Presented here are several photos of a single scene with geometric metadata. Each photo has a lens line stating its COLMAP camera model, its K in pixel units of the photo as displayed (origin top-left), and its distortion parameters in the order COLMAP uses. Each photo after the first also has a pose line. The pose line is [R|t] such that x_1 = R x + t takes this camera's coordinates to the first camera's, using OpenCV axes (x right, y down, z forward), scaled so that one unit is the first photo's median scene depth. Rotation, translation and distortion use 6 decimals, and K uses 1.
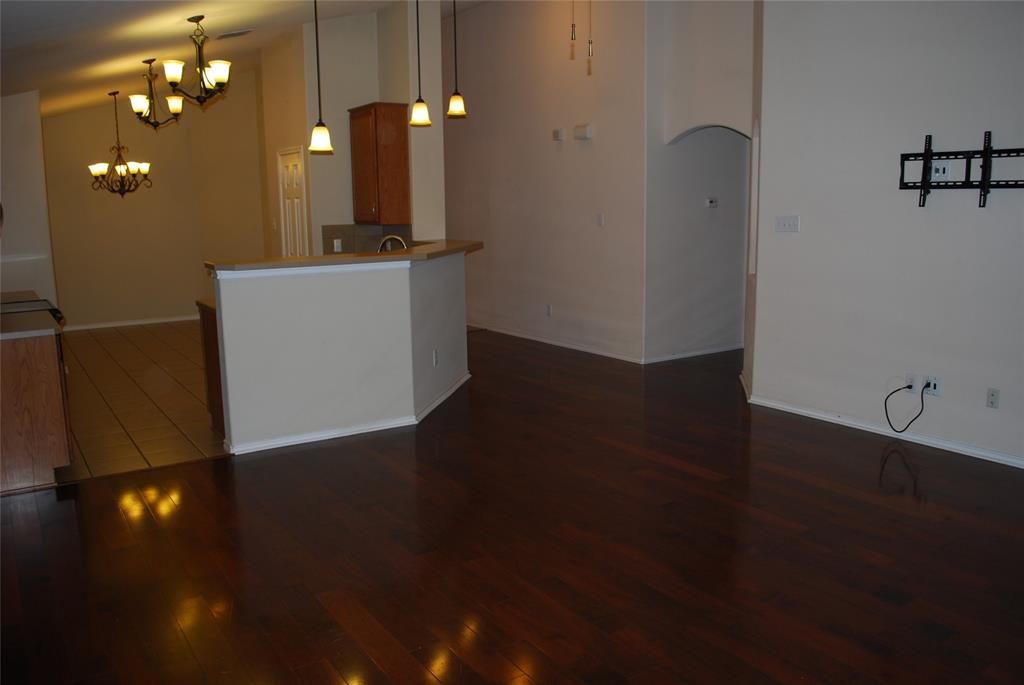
lens RADIAL K [[807.7, 0, 508.0], [0, 807.7, 340.8], [0, 0, 1]] dist [-0.084106, 0.014395]
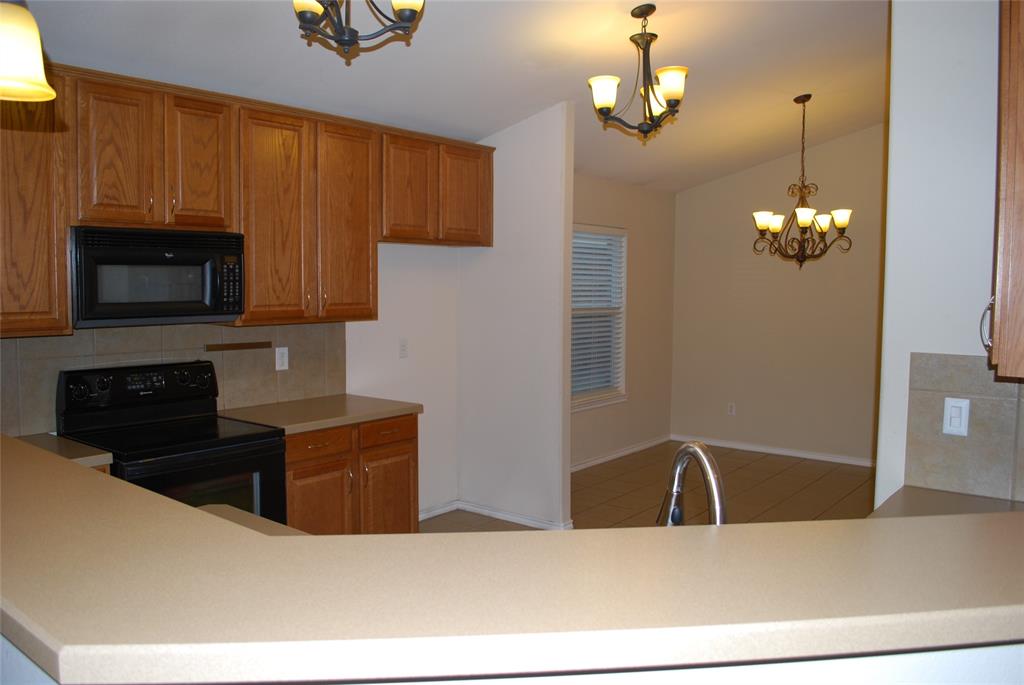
lens RADIAL K [[807.7, 0, 508.0], [0, 807.7, 340.8], [0, 0, 1]] dist [-0.084106, 0.014395]
pose [[0.300065, 0.088997, -0.949758, 0.041361], [-0.173332, 0.984151, 0.037458, -0.128859], [0.938039, 0.153383, 0.310735, 0.713524]]
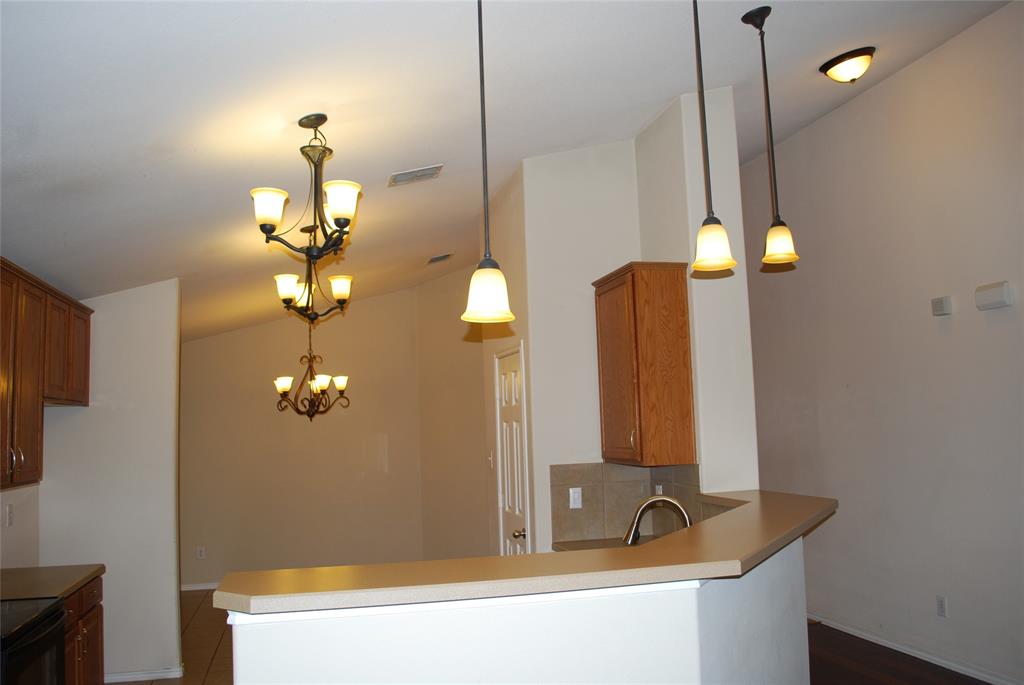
lens RADIAL K [[807.7, 0, 508.0], [0, 807.7, 340.8], [0, 0, 1]] dist [-0.084106, 0.014395]
pose [[0.941130, -0.051146, -0.334154, -0.049520], [-0.038616, 0.965751, -0.256580, -0.074657], [0.335833, 0.254378, 0.906922, 0.395940]]
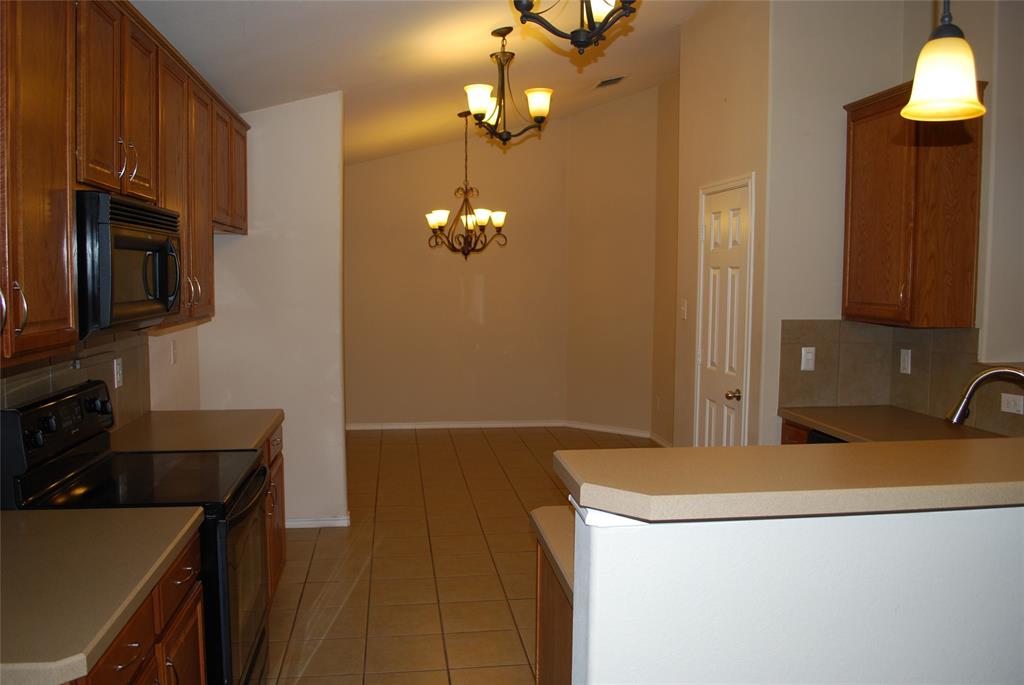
lens RADIAL K [[807.7, 0, 508.0], [0, 807.7, 340.8], [0, 0, 1]] dist [-0.084106, 0.014395]
pose [[0.901076, 0.056948, -0.429906, -0.163684], [-0.093591, 0.993515, -0.064559, -0.077381], [0.423442, 0.098408, 0.900562, 0.438823]]
